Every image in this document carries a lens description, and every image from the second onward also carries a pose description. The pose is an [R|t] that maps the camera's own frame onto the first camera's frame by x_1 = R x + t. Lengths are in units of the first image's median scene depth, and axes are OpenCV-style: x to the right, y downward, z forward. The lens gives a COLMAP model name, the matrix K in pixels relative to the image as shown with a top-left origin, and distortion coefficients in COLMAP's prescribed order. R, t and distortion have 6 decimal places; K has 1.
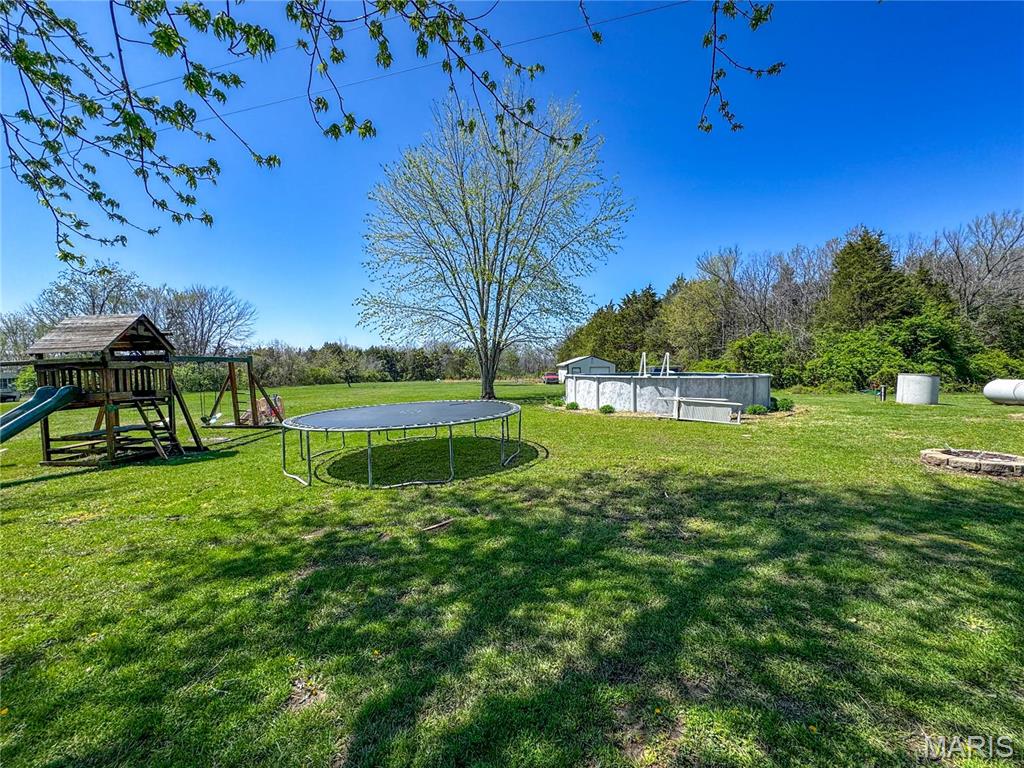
lens RADIAL K [[404.6, 0, 512.0], [0, 404.6, 384.0], [0, 0, 1]] dist [-0.002241, -0.000021]
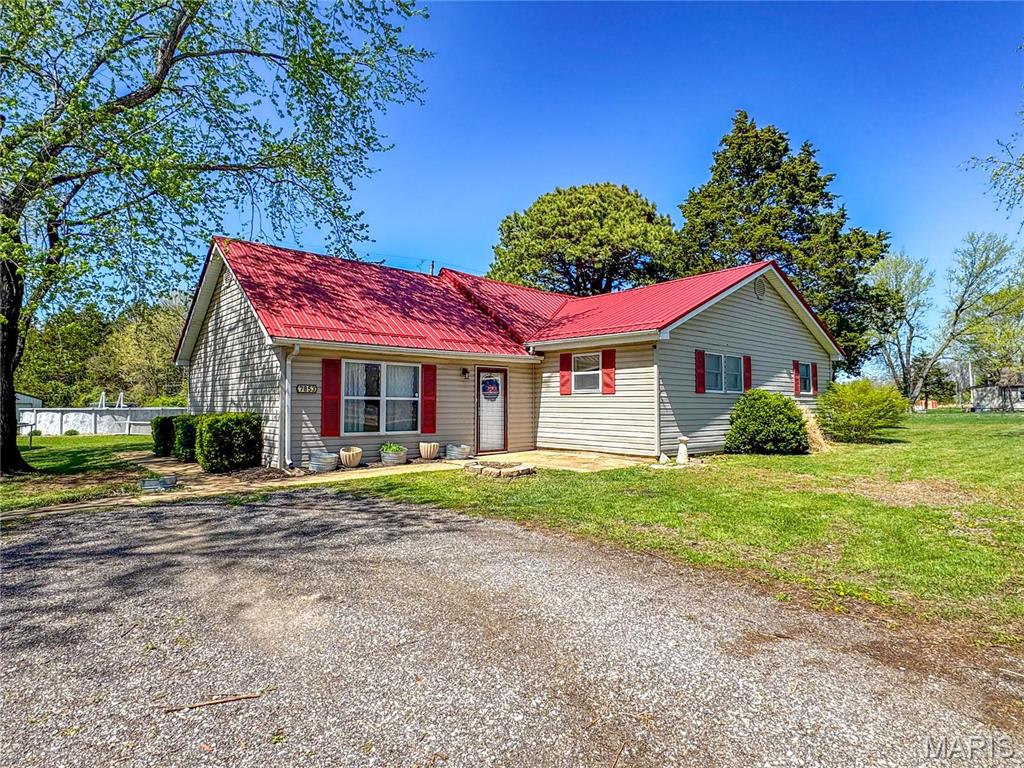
lens RADIAL K [[568.0, 0, 512.0], [0, 568.0, 384.0], [0, 0, 1]] dist [0.000103, -0.000867]
pose [[0.561384, 0.035550, 0.826791, -0.311891], [0.030076, 0.997540, -0.063313, 0.038061], [-0.827008, 0.060409, 0.558934, -0.786860]]
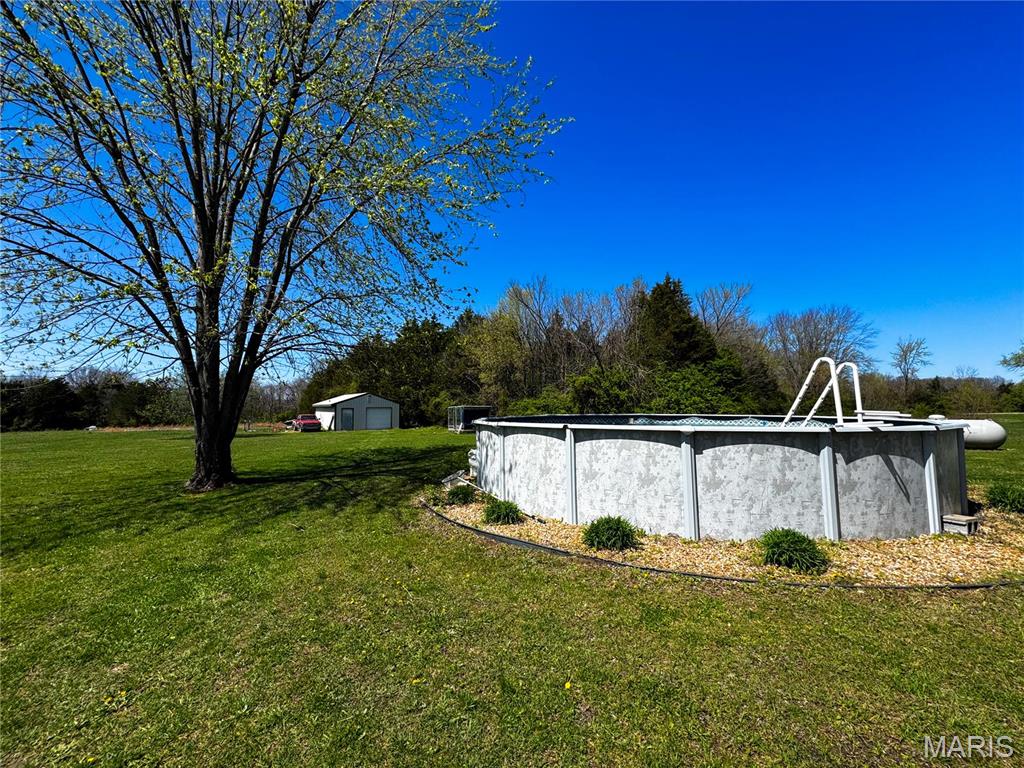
lens RADIAL K [[404.6, 0, 512.0], [0, 404.6, 384.0], [0, 0, 1]] dist [-0.002241, -0.000021]
pose [[0.816165, 0.035422, 0.576732, -0.053575], [0.023857, 0.995202, -0.094885, -0.017230], [-0.577326, 0.091201, 0.811404, 0.516921]]
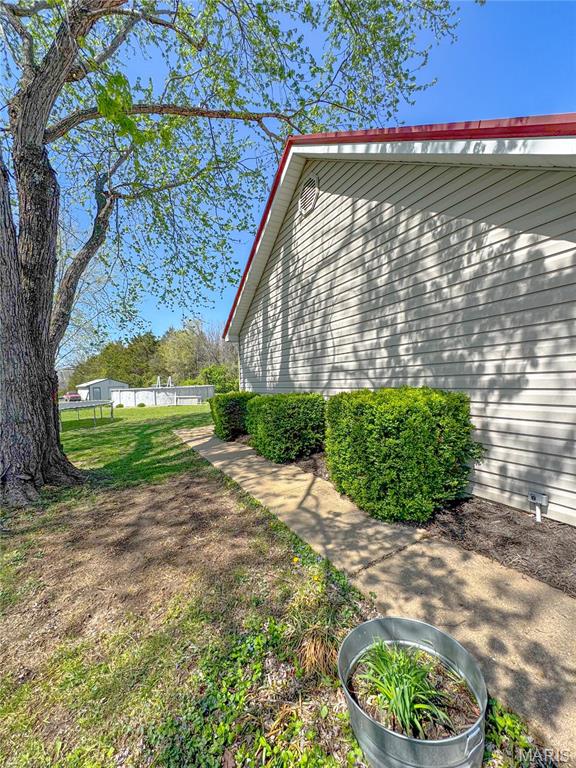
lens RADIAL K [[303.4, 0, 288.0], [0, 303.4, 384.0], [0, 0, 1]] dist [-0.002241, -0.000021]
pose [[0.725930, -0.030460, 0.687094, -0.155320], [0.063616, 0.997710, -0.022981, 0.023376], [-0.684820, 0.060393, 0.726205, -0.344910]]
